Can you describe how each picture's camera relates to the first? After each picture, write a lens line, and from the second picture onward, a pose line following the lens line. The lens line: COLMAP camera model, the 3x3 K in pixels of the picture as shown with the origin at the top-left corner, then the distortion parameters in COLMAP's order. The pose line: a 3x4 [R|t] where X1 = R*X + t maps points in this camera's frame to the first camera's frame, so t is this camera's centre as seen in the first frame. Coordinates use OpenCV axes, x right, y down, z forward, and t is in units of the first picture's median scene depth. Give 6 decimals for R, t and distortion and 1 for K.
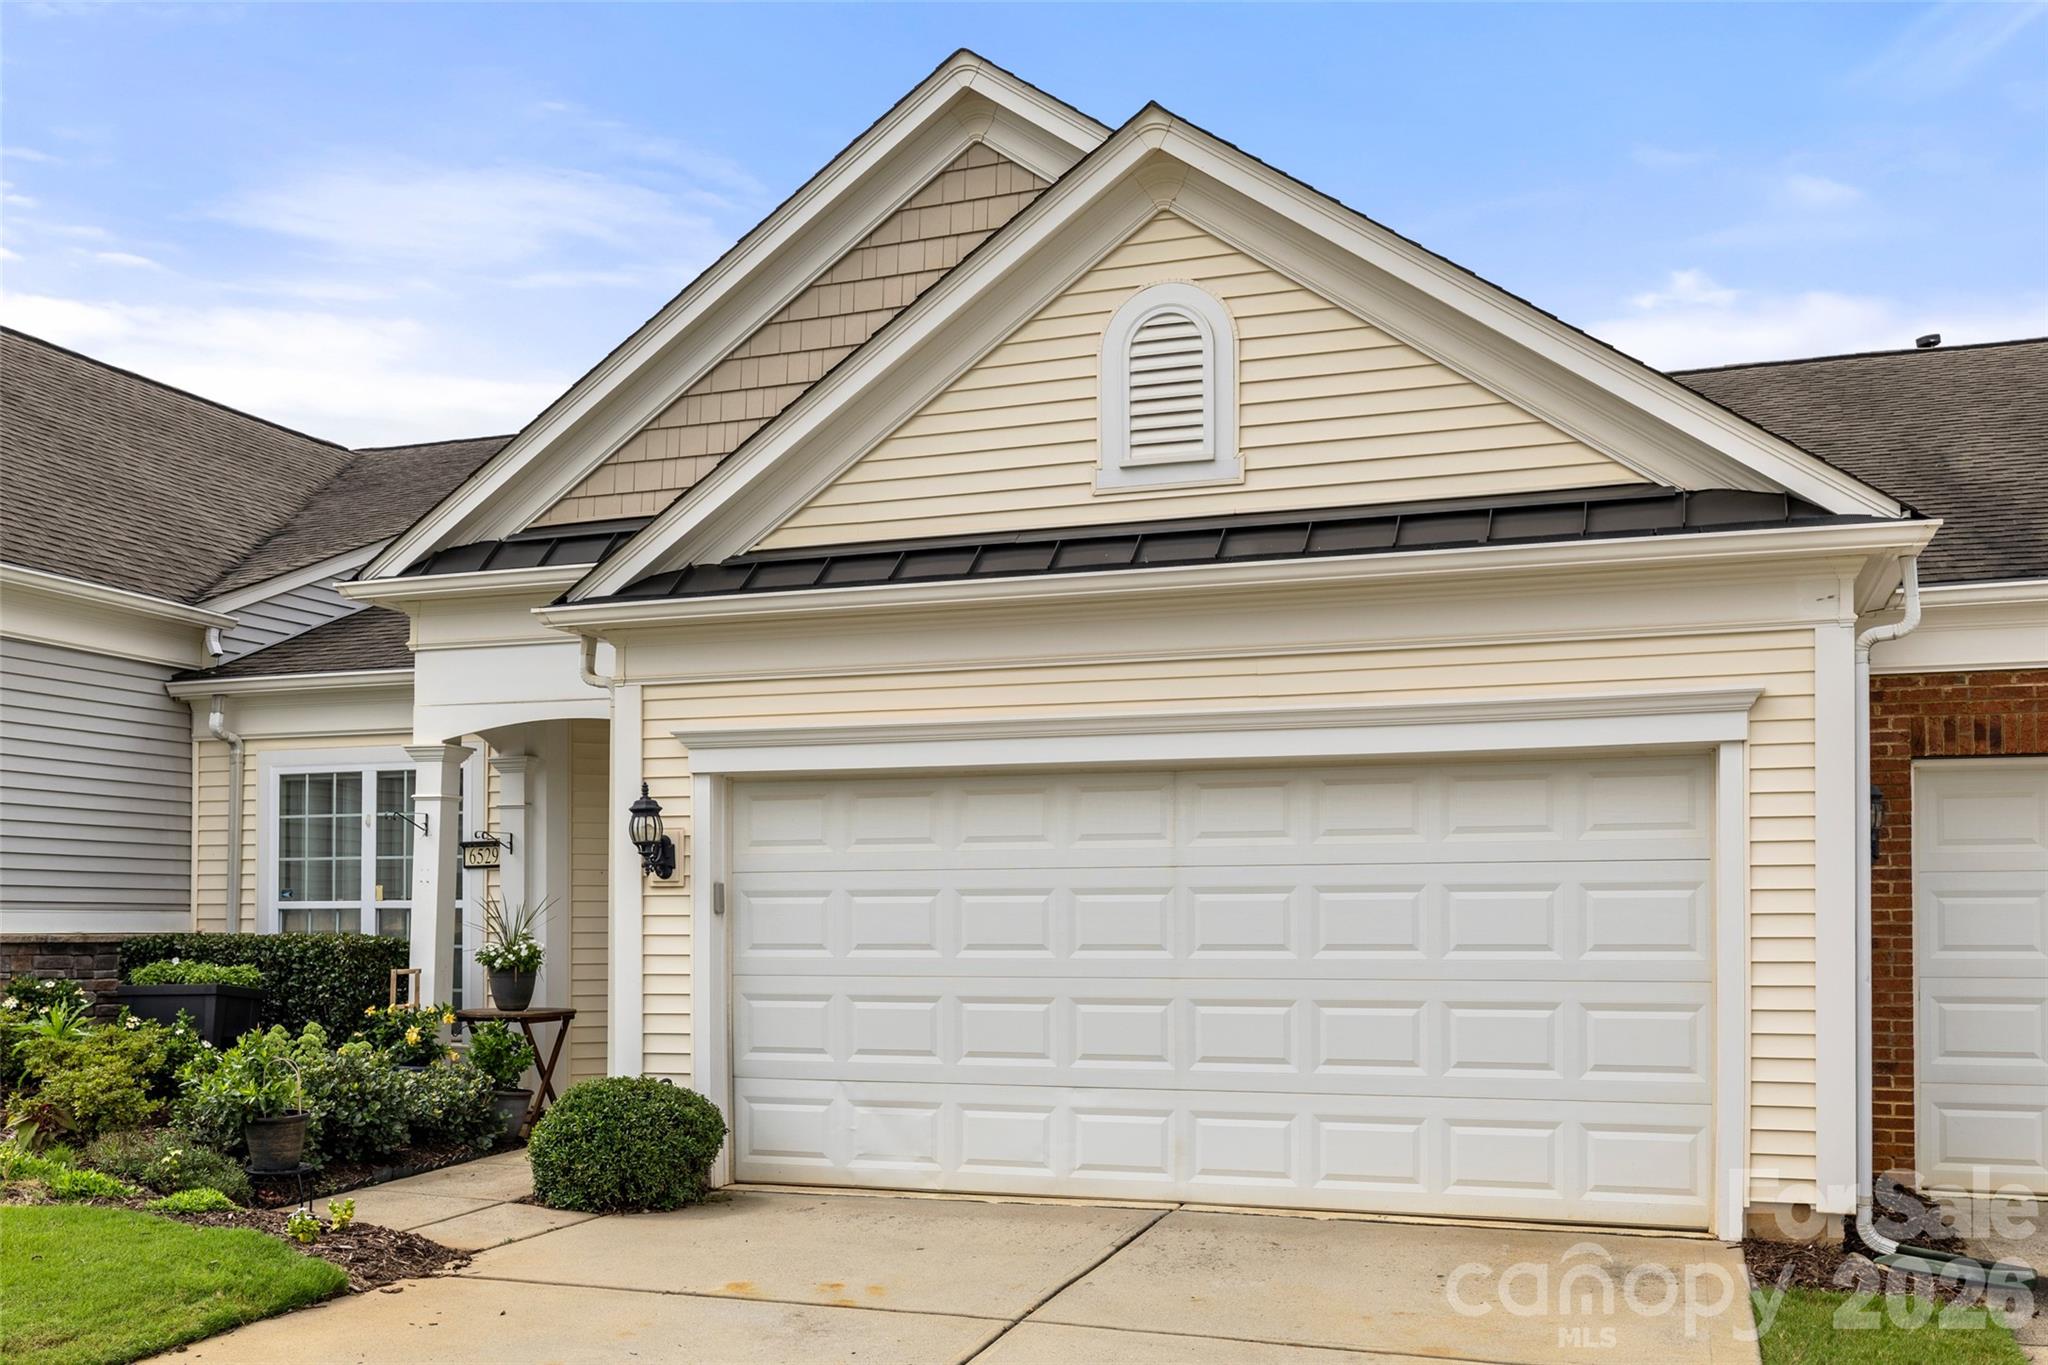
lens RADIAL K [[1900.6, 0, 1044.3], [0, 1900.6, 835.1], [0, 0, 1]] dist [0.005540, 0.000000]
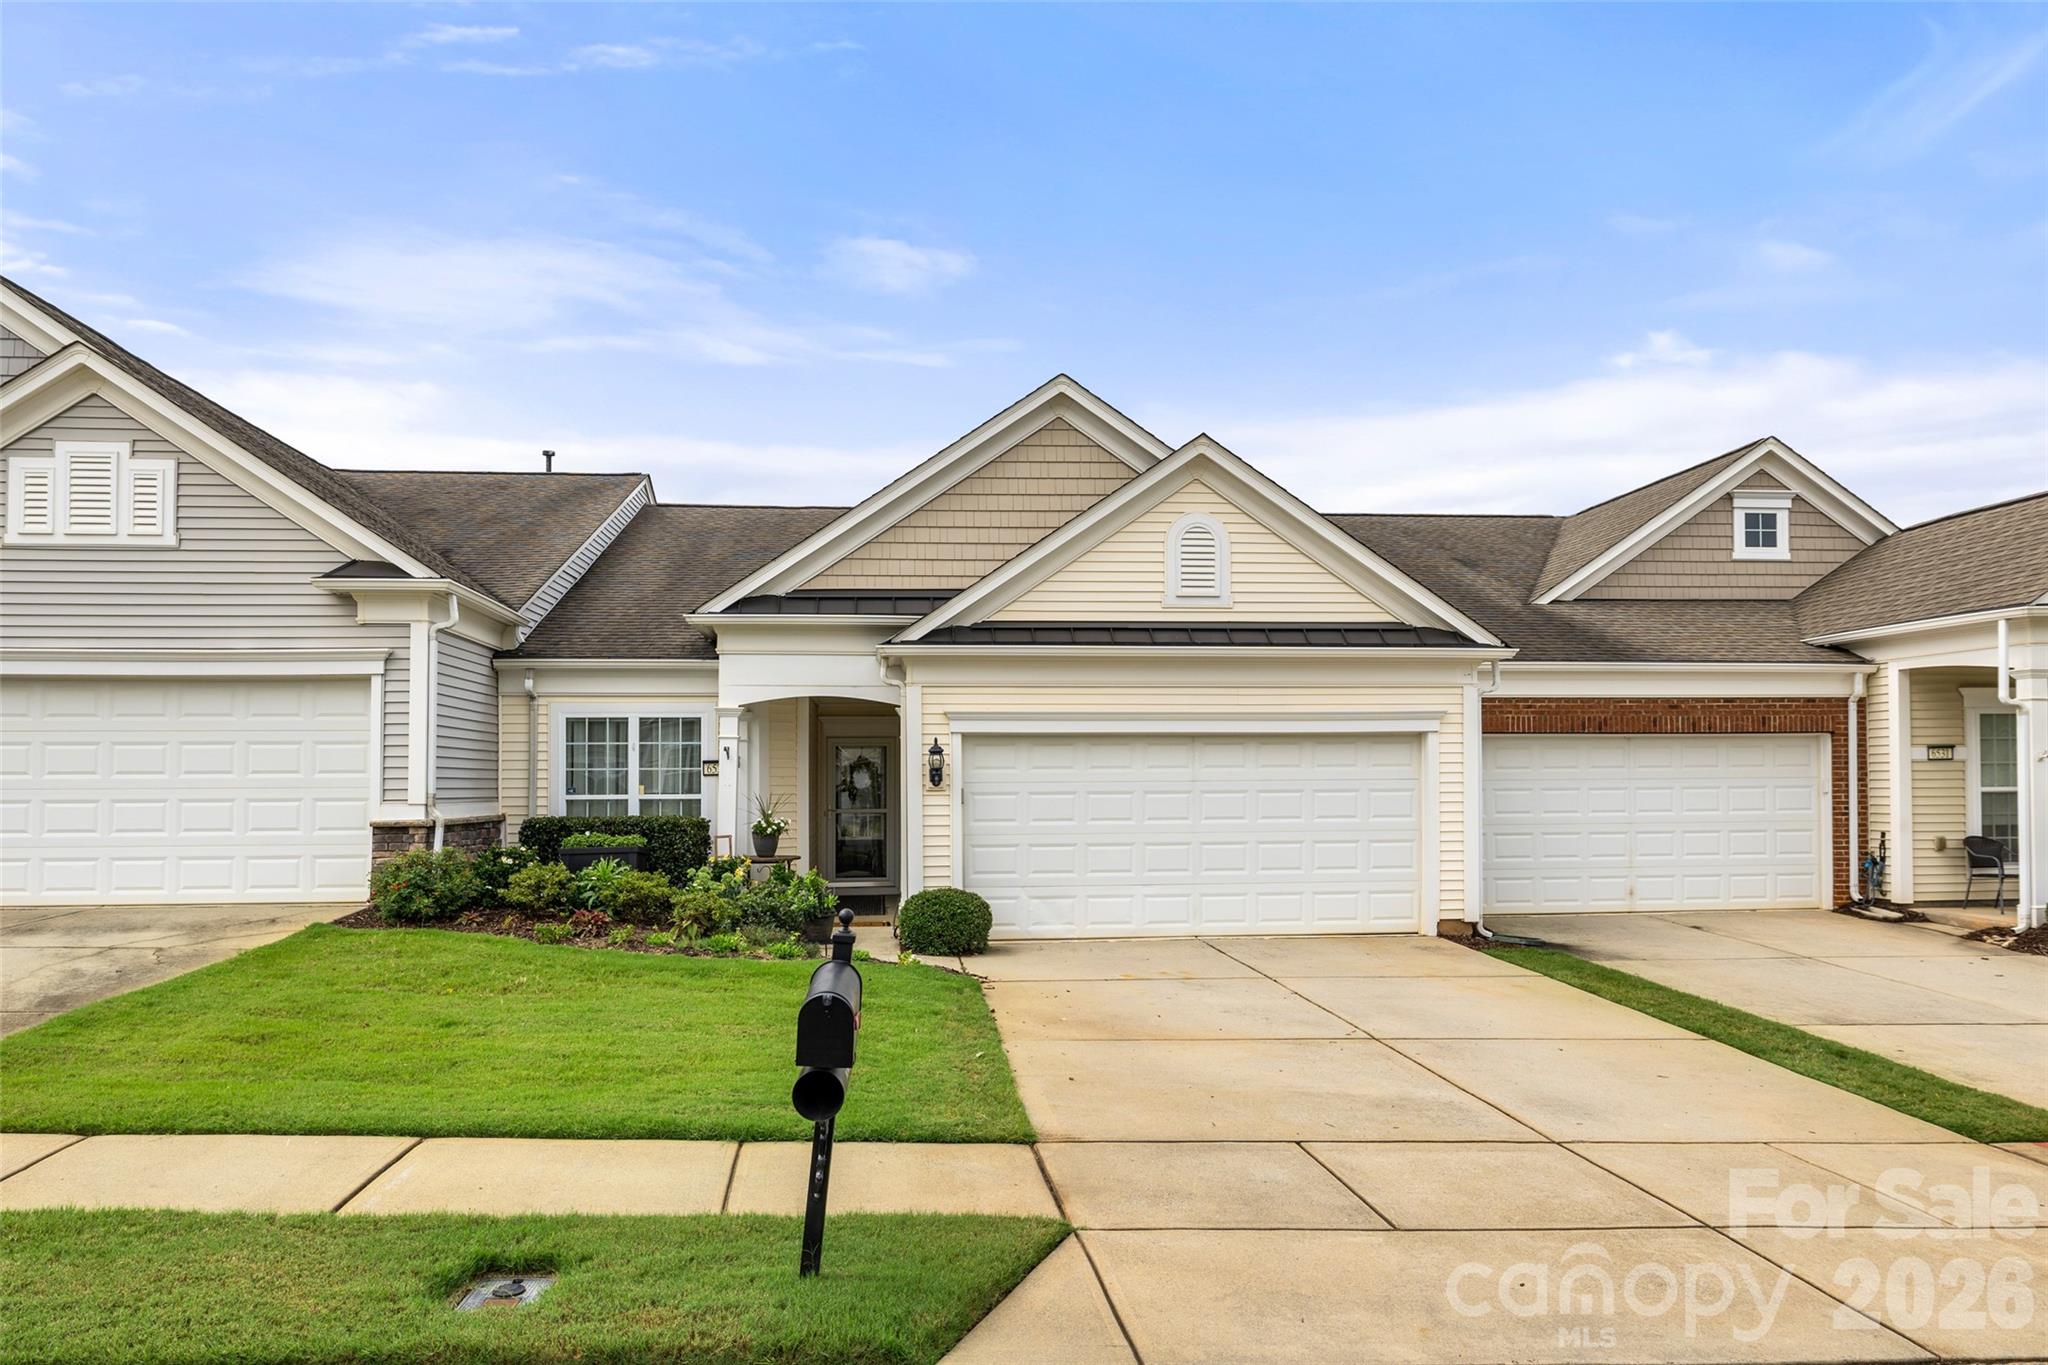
lens RADIAL K [[1372.3, 0, 1028.6], [0, 1372.3, 700.4], [0, 0, 1]] dist [-0.009751, -0.000064]
pose [[0.907630, 0.021459, 0.419223, -0.704006], [-0.014714, 0.999705, -0.019317, -0.039254], [-0.419514, 0.011364, 0.907678, -0.314715]]
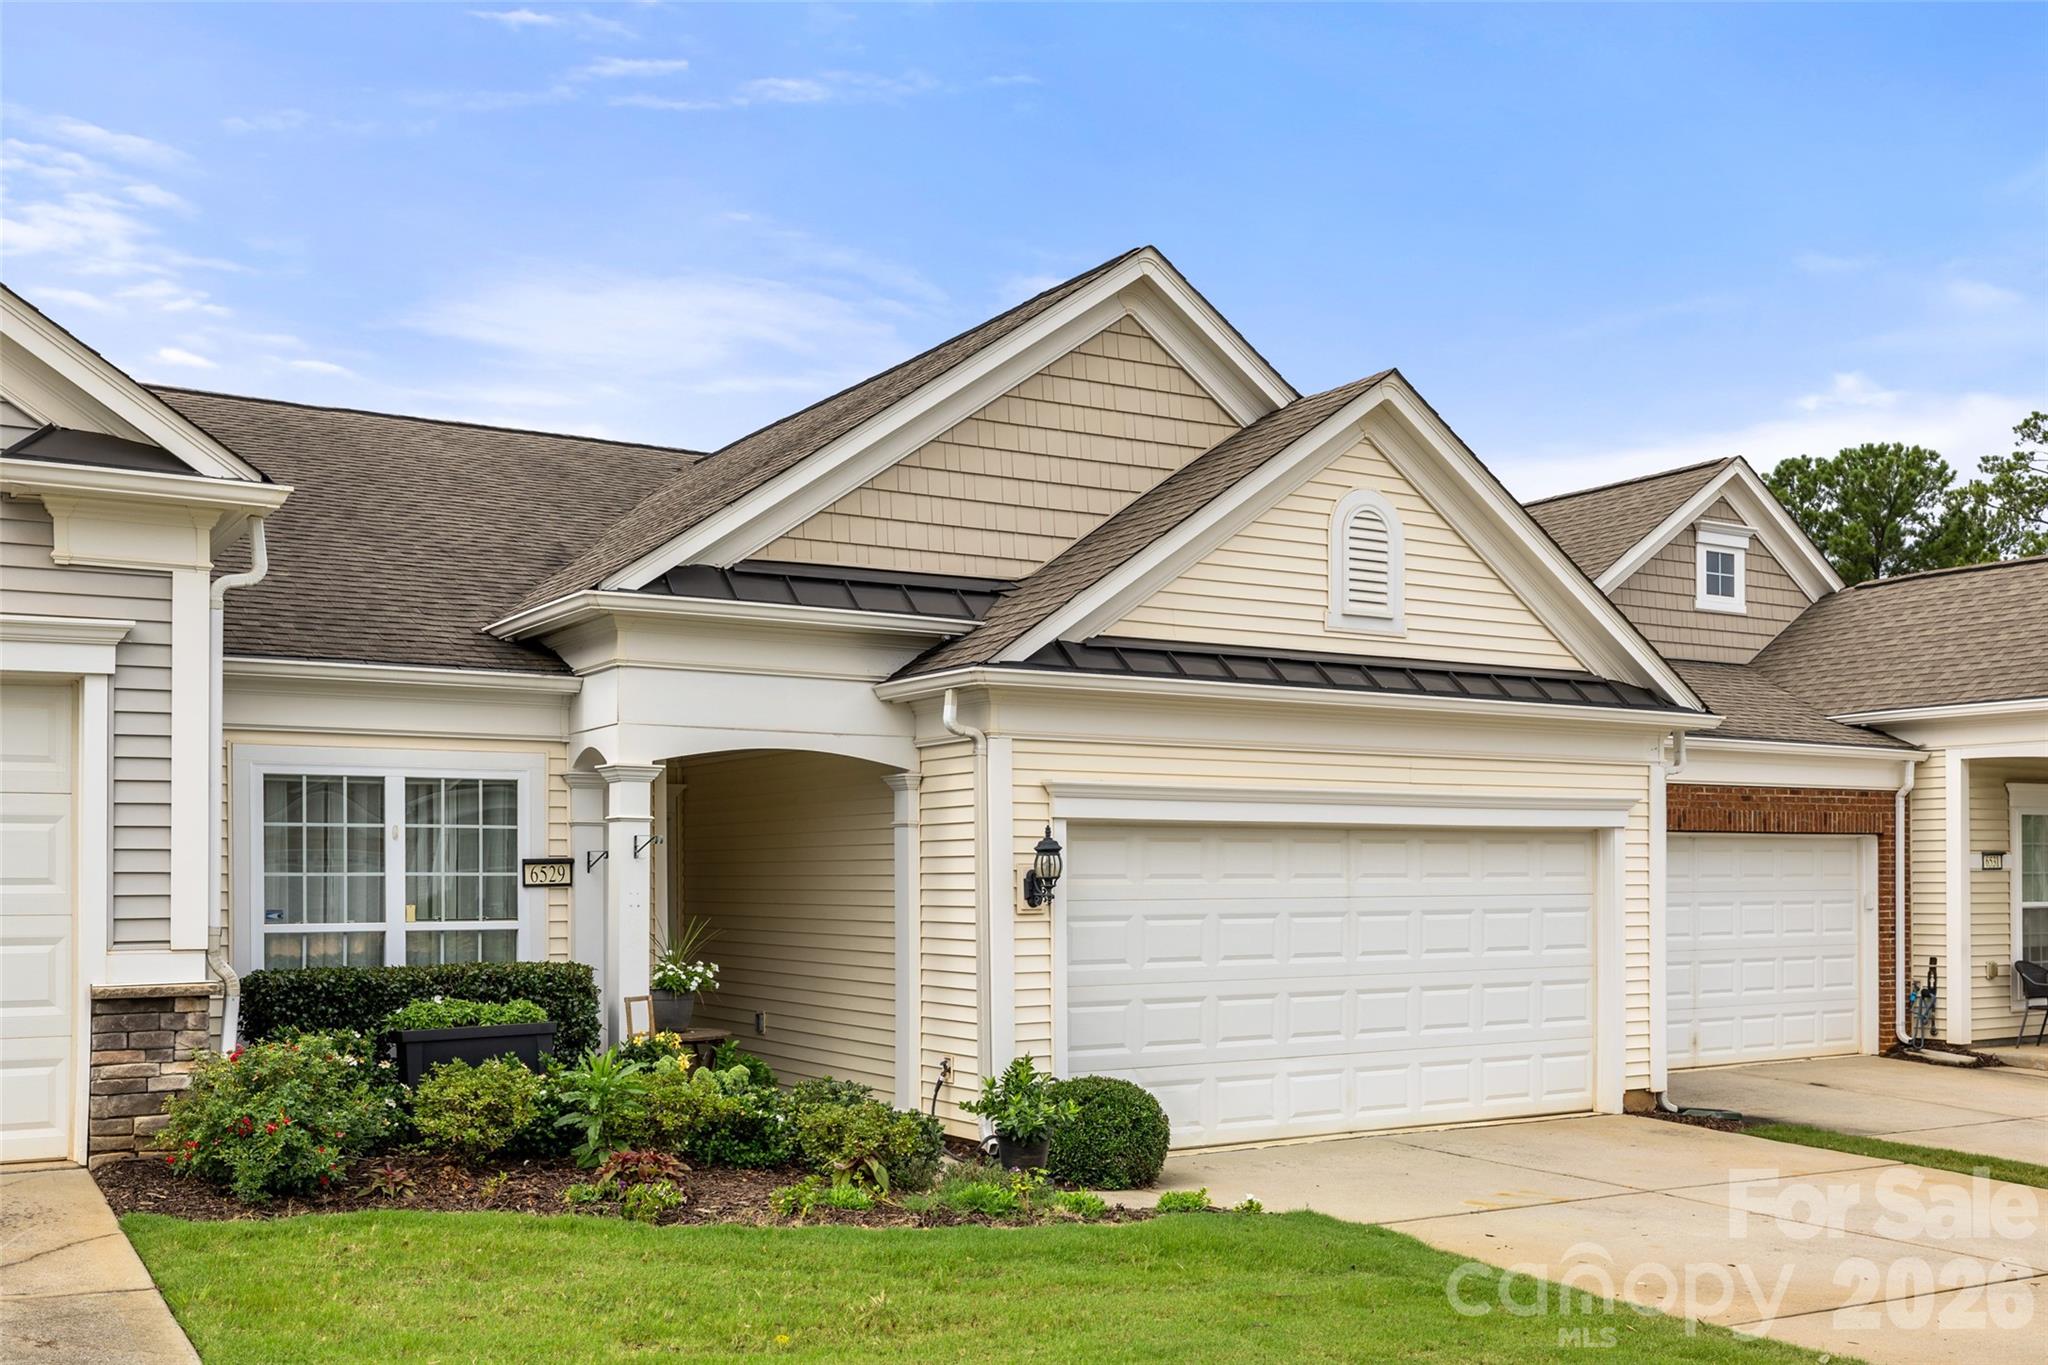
lens RADIAL K [[1961.0, 0, 1024.4], [0, 1961.0, 809.2], [0, 0, 1]] dist [-0.004587, 0.000000]
pose [[0.623188, 0.027540, 0.781587, -1.143576], [-0.033667, 0.999398, -0.008372, -0.026755], [-0.781347, -0.021096, 0.623740, 0.255652]]
